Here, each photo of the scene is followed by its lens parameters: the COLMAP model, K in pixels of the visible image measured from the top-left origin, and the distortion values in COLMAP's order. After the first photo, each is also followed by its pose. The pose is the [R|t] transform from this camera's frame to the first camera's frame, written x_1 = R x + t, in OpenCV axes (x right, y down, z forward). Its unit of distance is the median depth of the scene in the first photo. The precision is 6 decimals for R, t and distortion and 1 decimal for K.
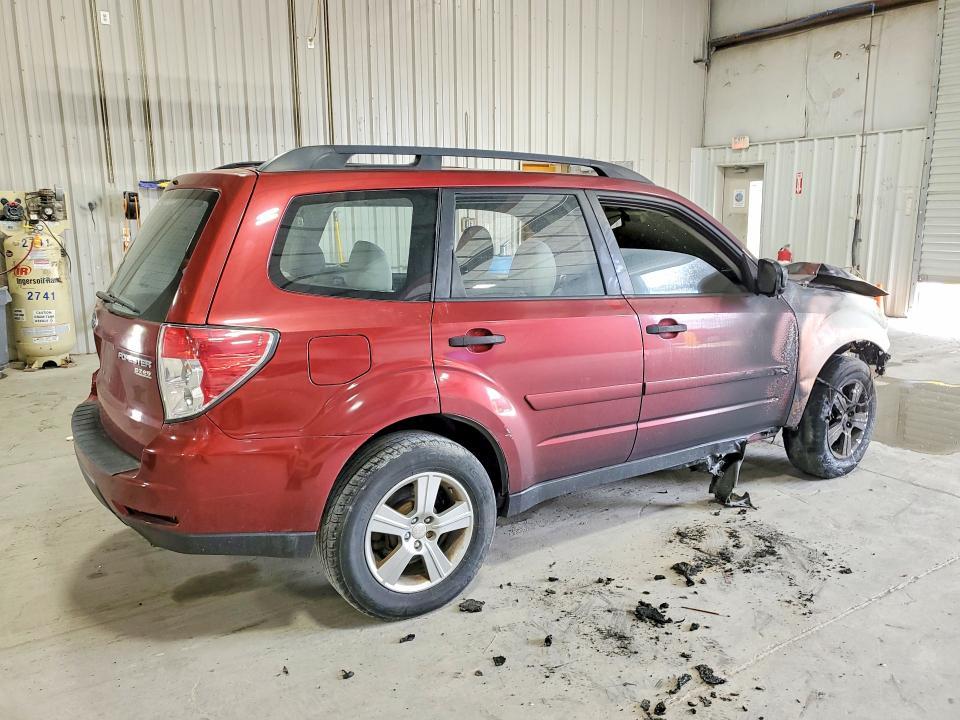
lens RADIAL K [[748.9, 0, 476.8], [0, 748.9, 353.9], [0, 0, 1]] dist [0.012083, 0.006379]
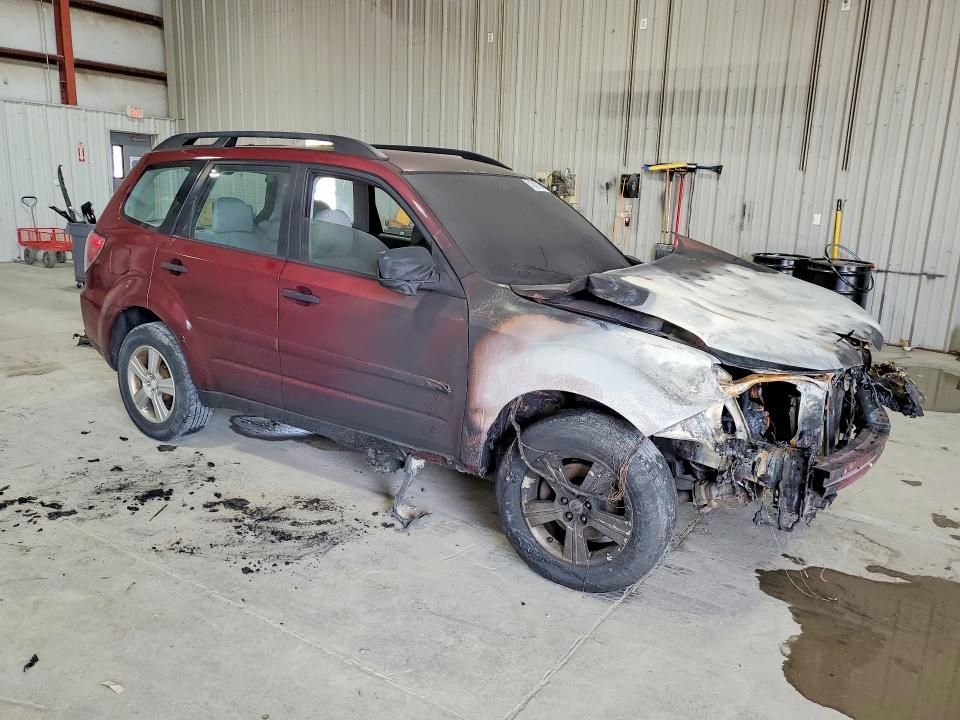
lens RADIAL K [[748.9, 0, 477.3], [0, 748.9, 362.7], [0, 0, 1]] dist [0.012083, 0.006379]
pose [[0.392548, 0.233849, -0.889506, 1.304304], [-0.211874, 0.964117, 0.159962, -0.163762], [0.894995, 0.125670, 0.428009, 0.779574]]
